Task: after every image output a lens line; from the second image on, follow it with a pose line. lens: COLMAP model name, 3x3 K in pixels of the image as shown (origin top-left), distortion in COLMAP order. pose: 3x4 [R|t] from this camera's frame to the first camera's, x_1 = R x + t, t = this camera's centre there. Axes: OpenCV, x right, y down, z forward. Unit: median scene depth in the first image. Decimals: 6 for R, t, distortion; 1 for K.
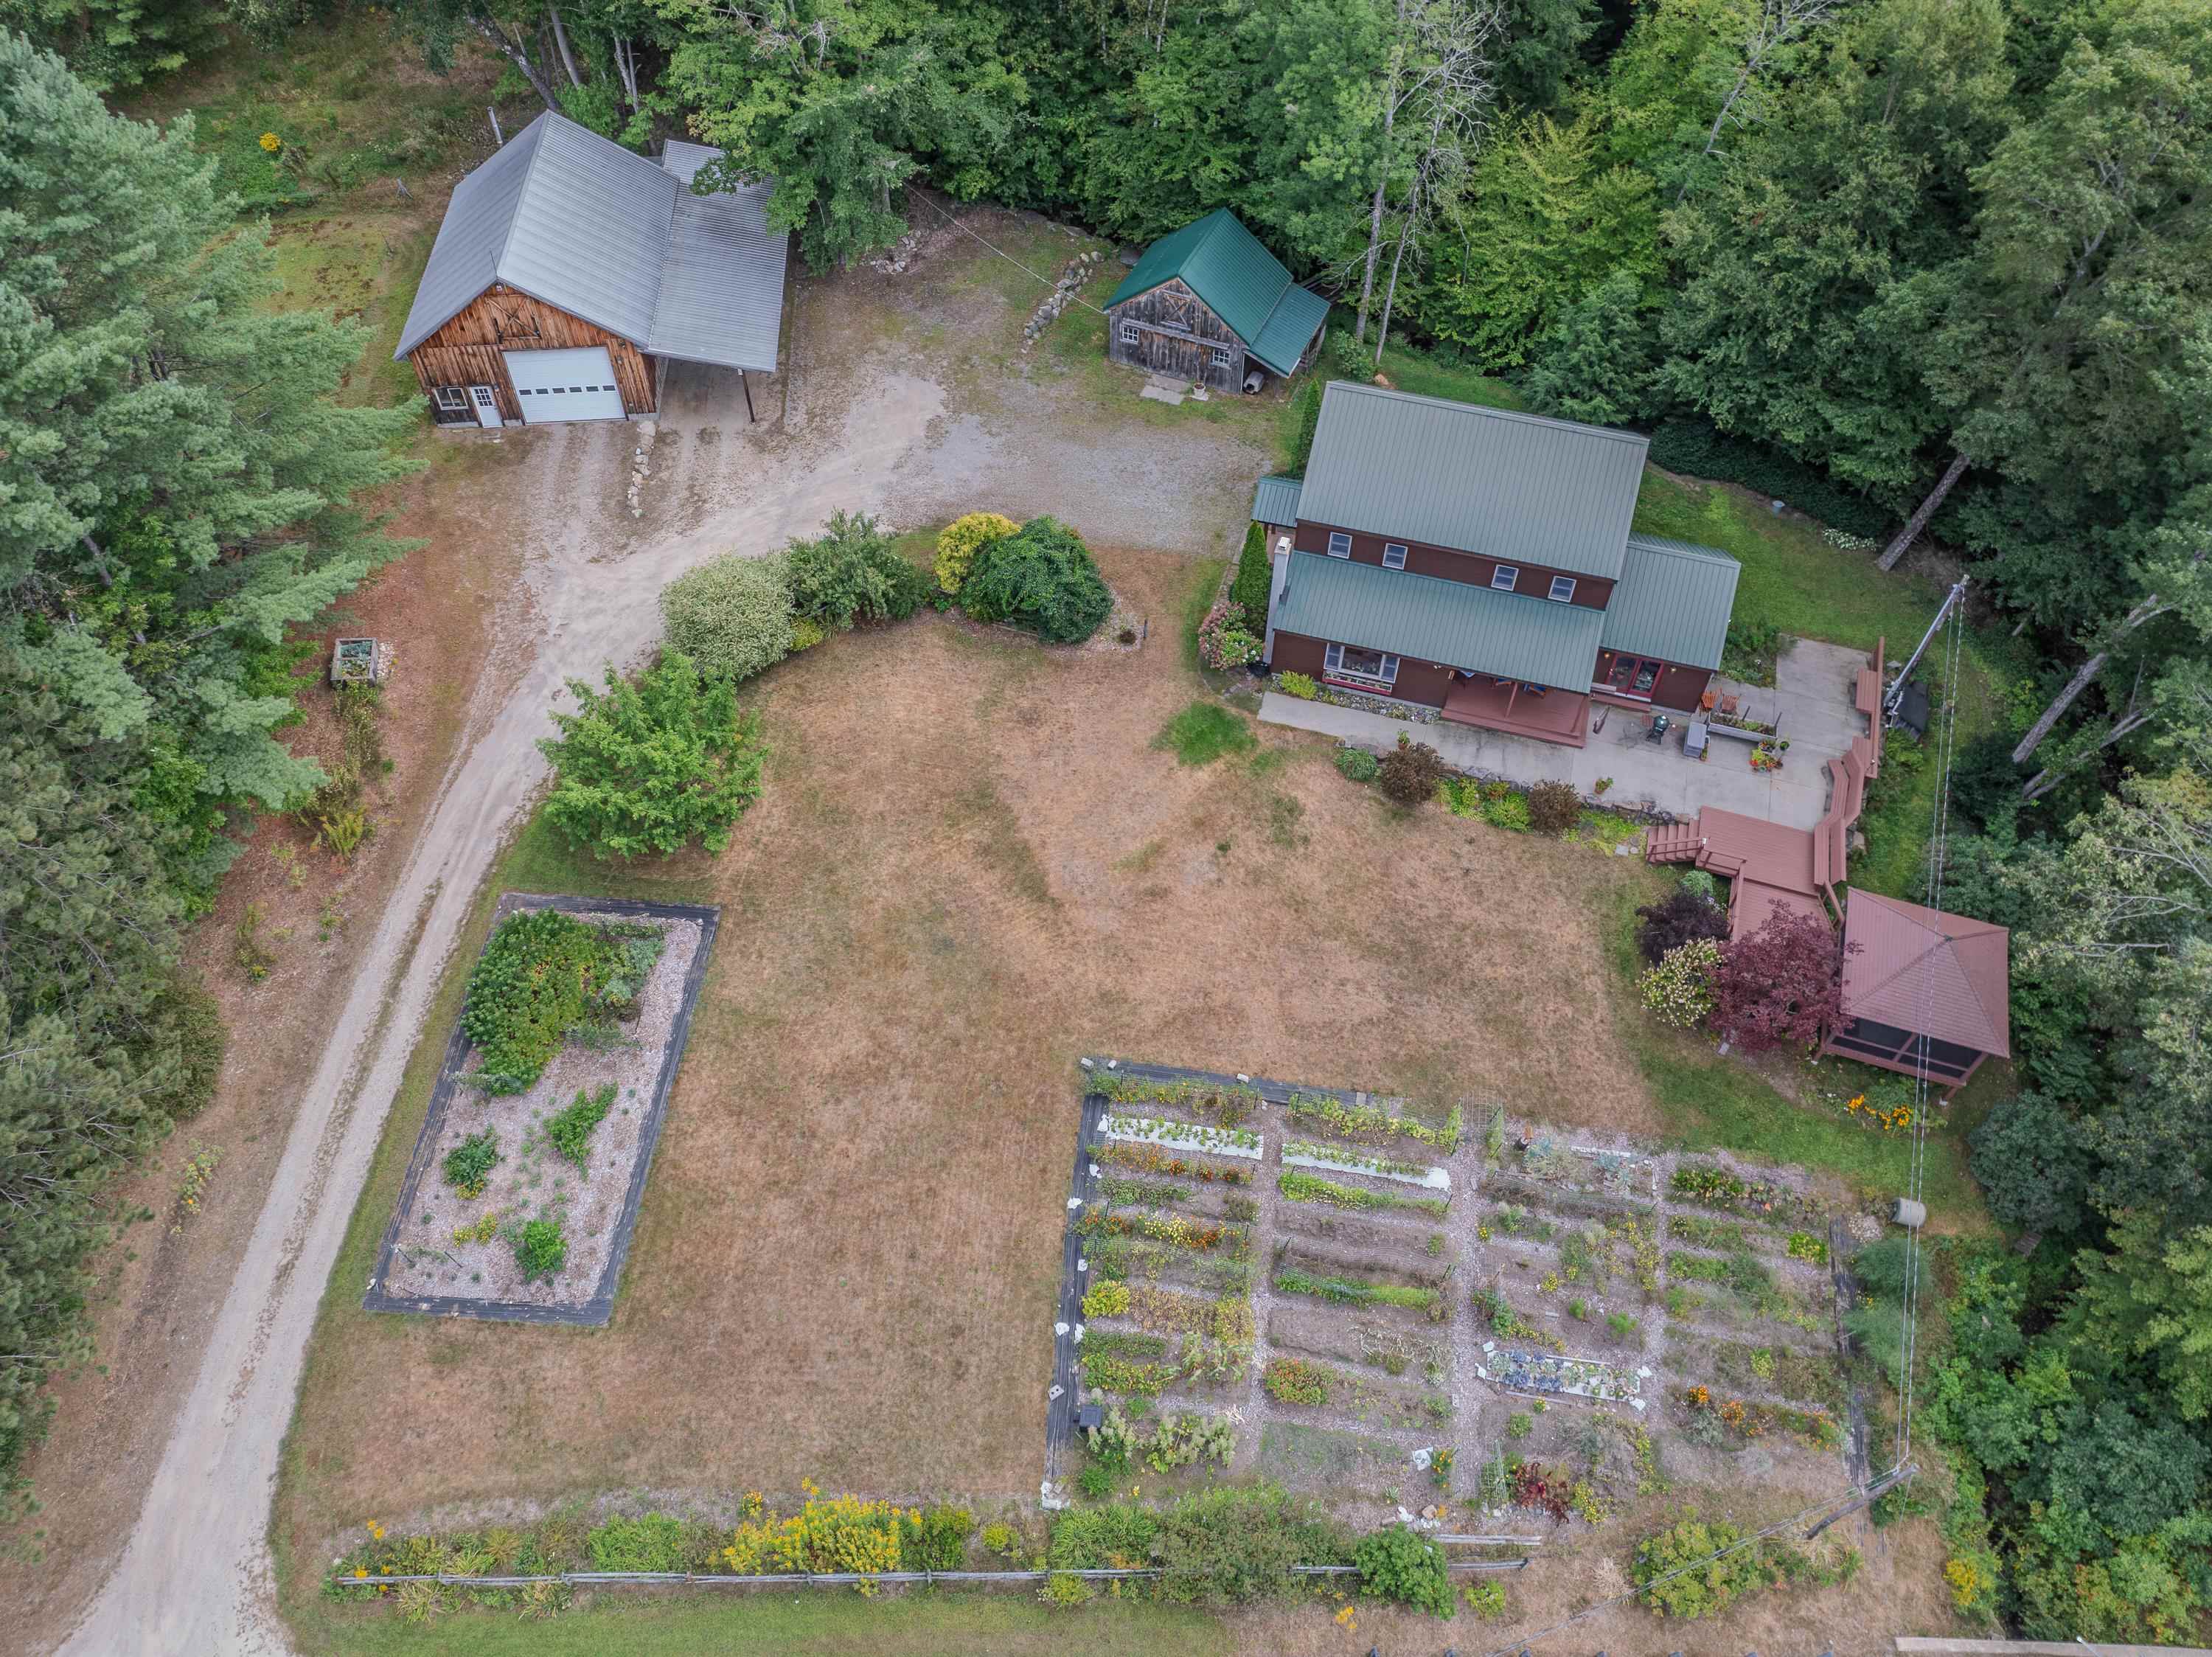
lens RADIAL K [[1551.1, 0, 1104.4], [0, 1551.1, 812.9], [0, 0, 1]] dist [-0.042324, 0.005711]
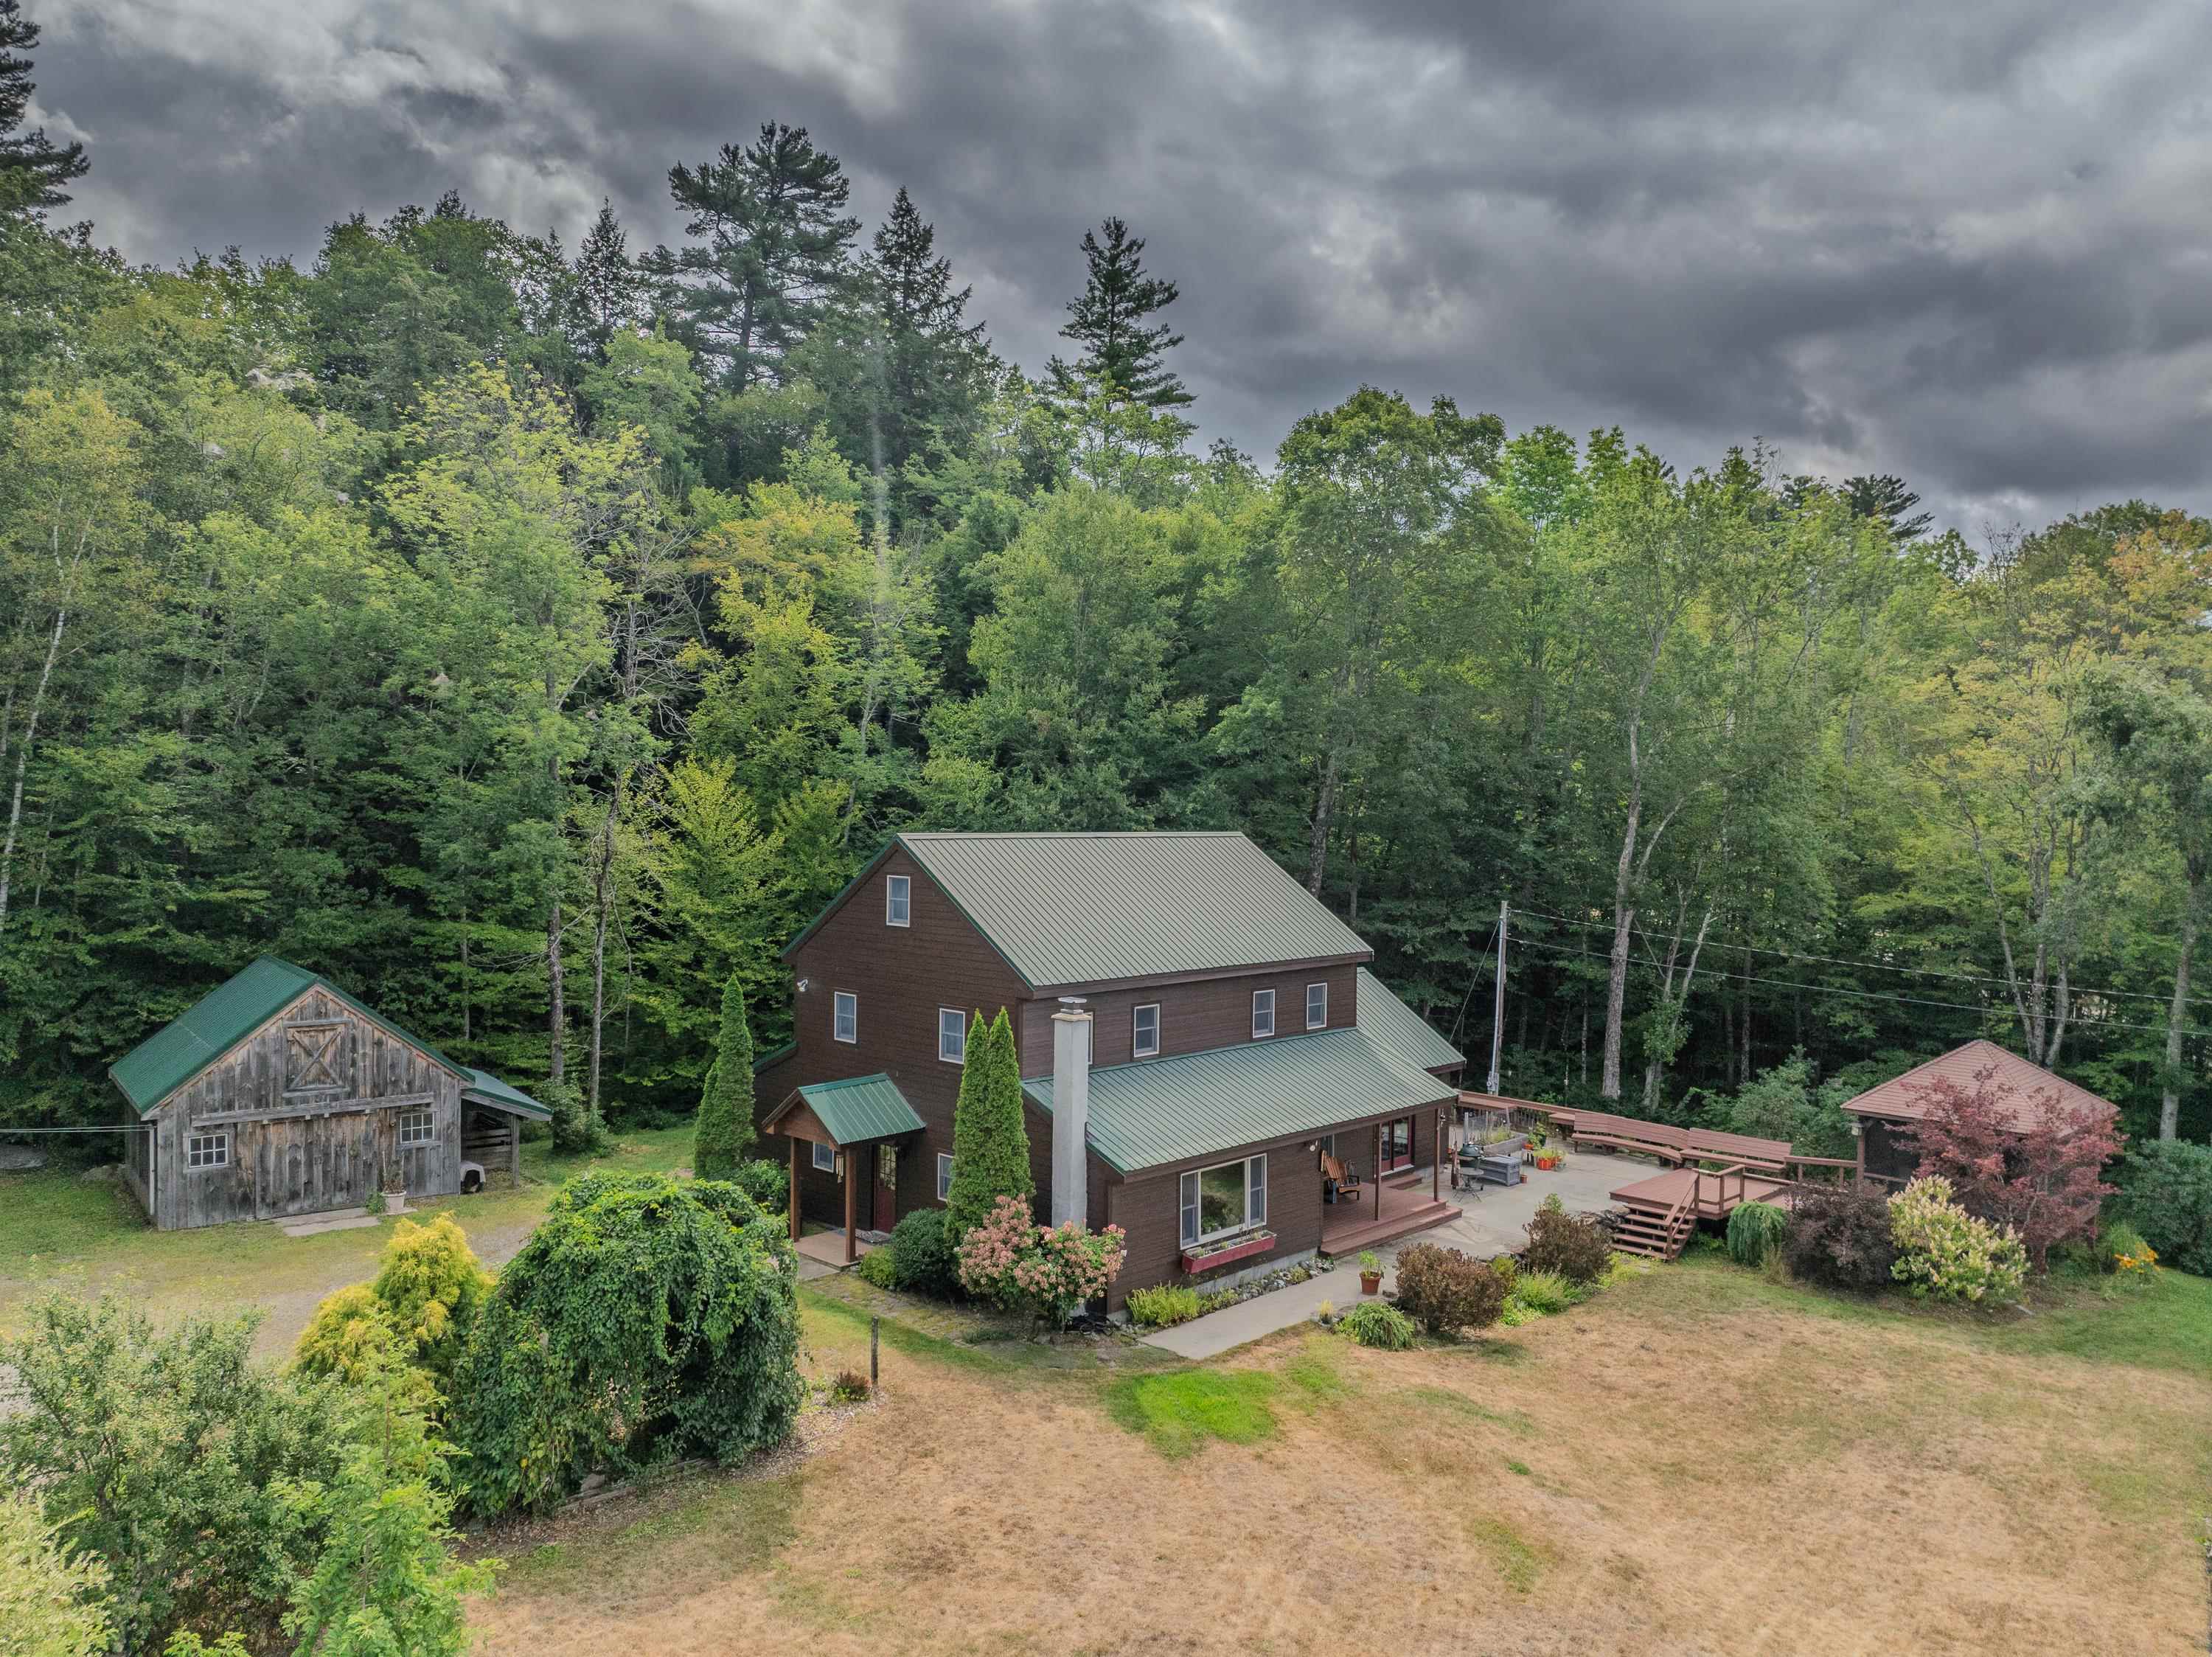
lens RADIAL K [[1551.1, 0, 1101.2], [0, 1551.1, 831.4], [0, 0, 1]] dist [-0.042324, 0.005711]
pose [[0.468685, -0.015348, 0.883232, -0.331983], [0.685038, 0.637584, -0.352434, -0.018937], [-0.557726, 0.770228, 0.309340, 0.760780]]
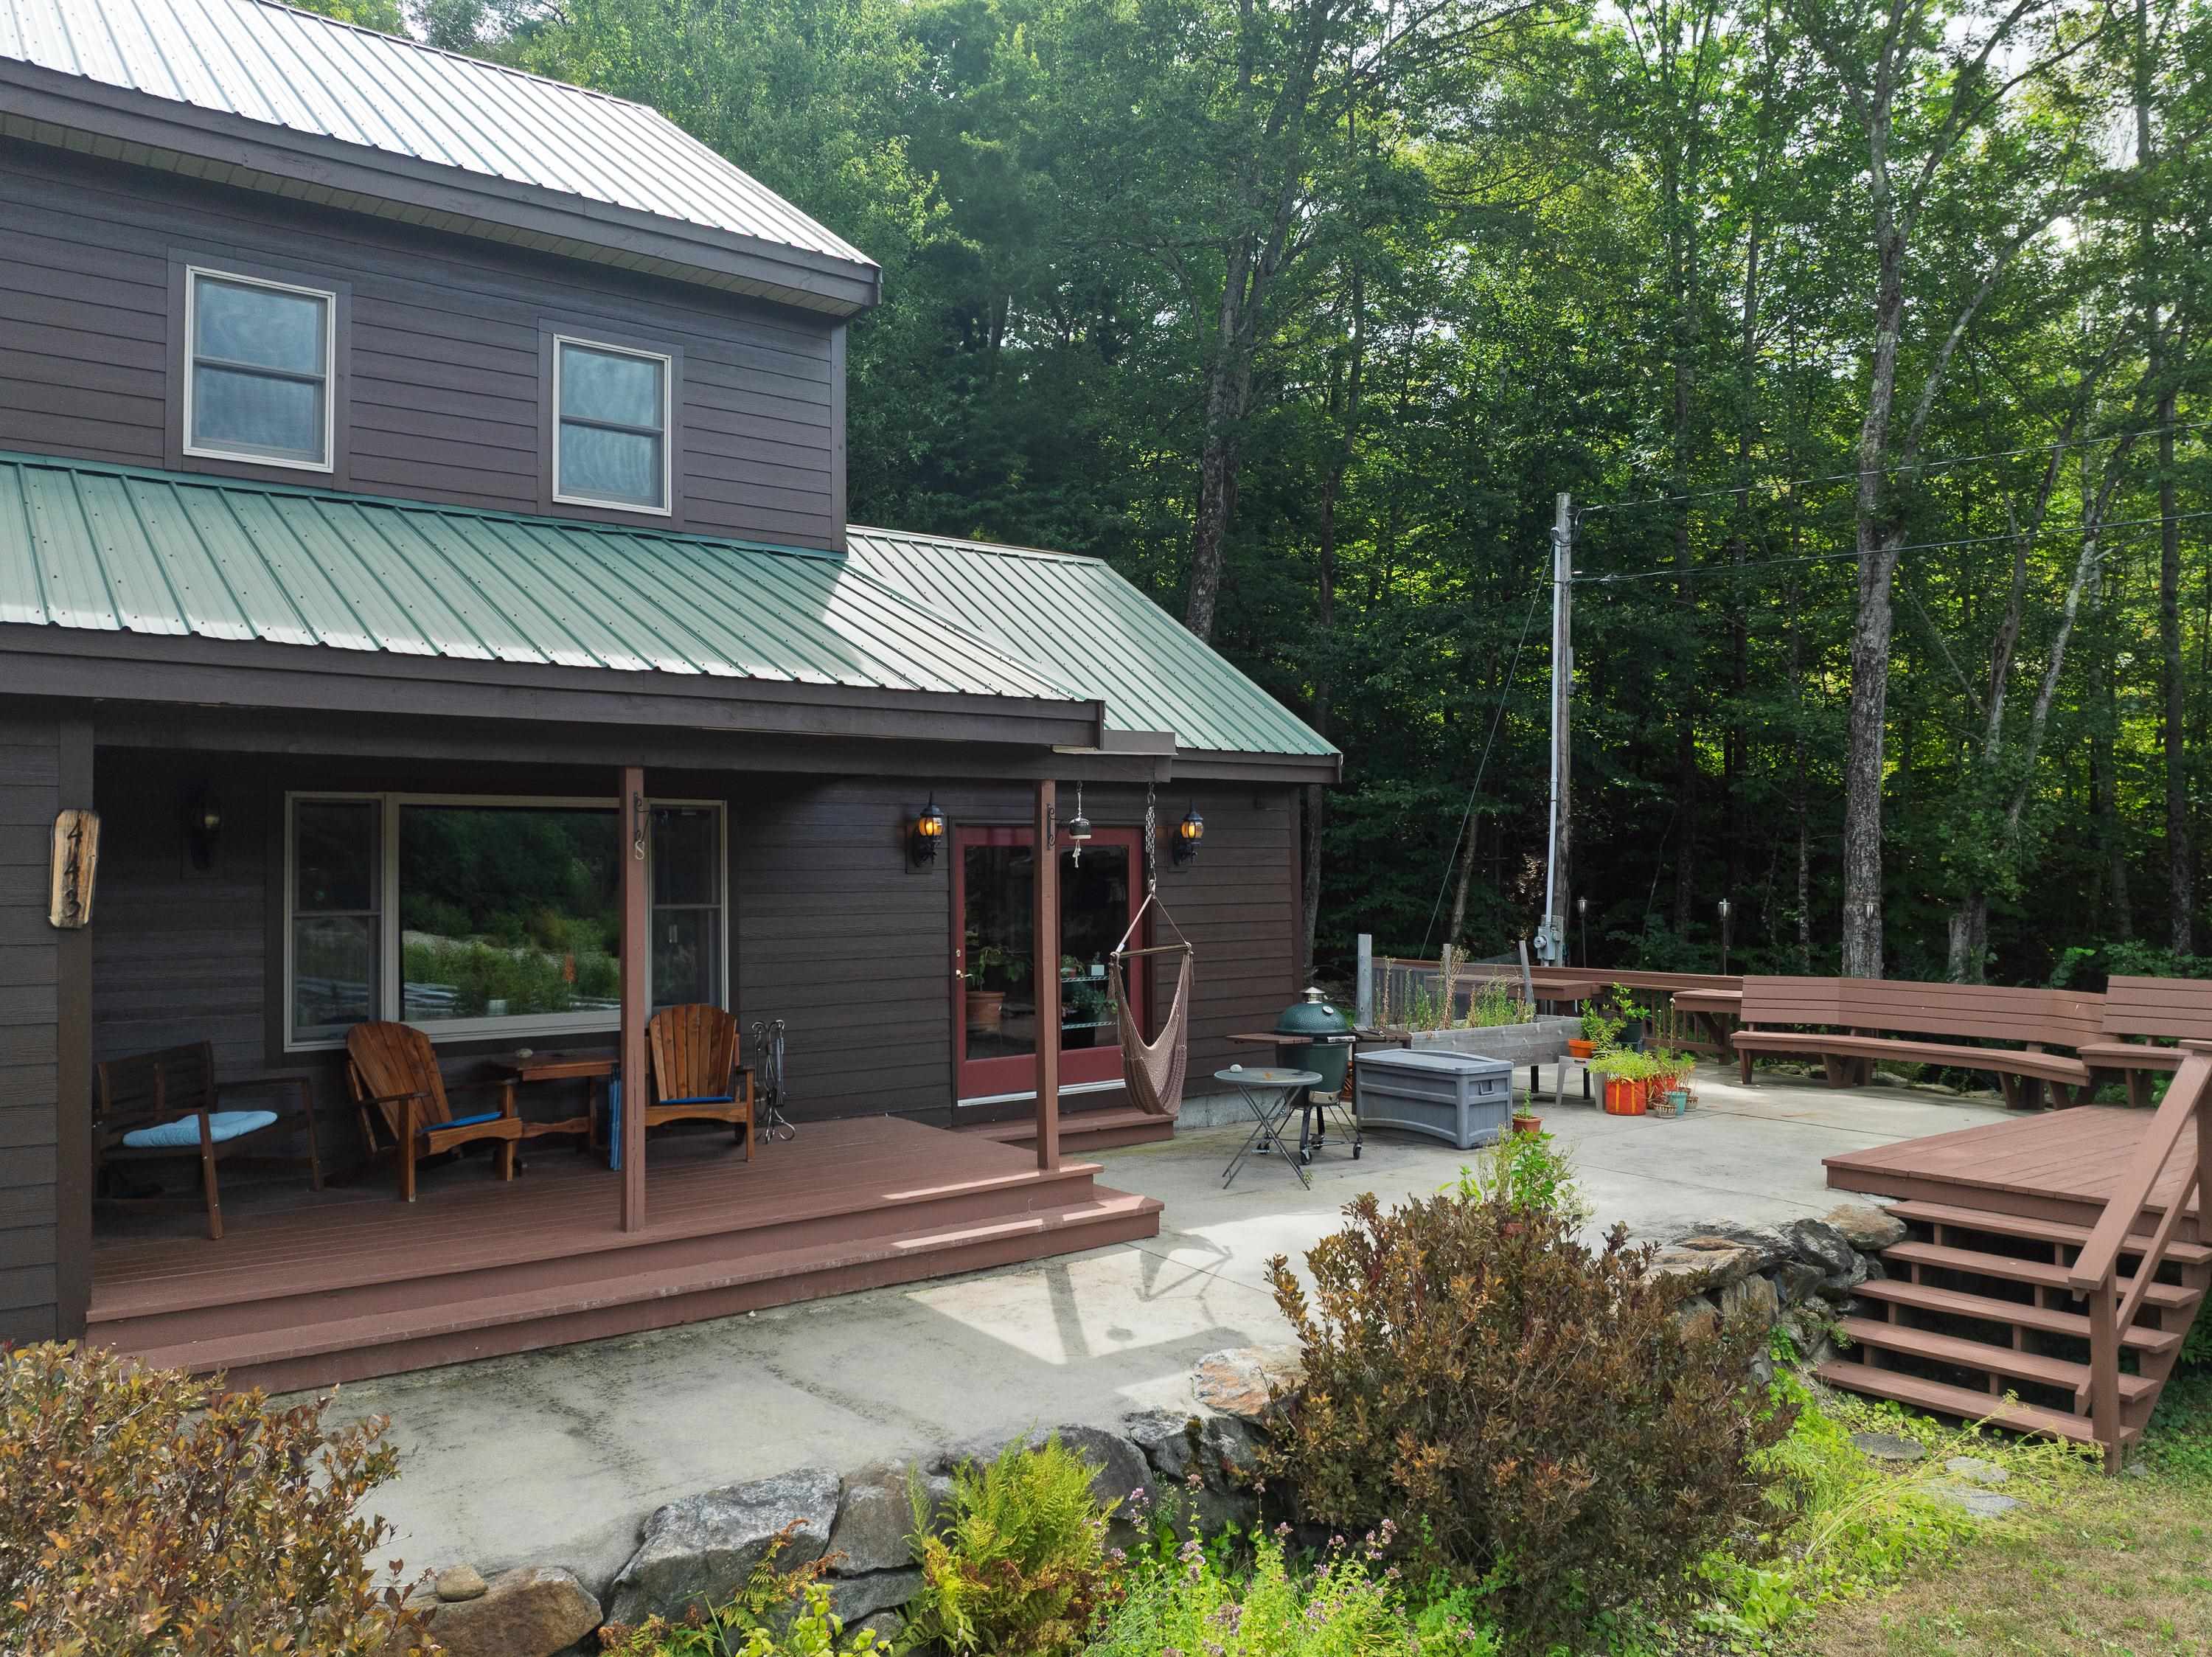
lens RADIAL K [[1551.1, 0, 1089.7], [0, 1551.1, 848.0], [0, 0, 1]] dist [-0.042324, 0.005711]
pose [[0.603263, 0.001433, 0.797541, 0.179985], [0.632333, 0.608555, -0.479392, 0.006250], [-0.486034, 0.793510, 0.366213, 0.916606]]
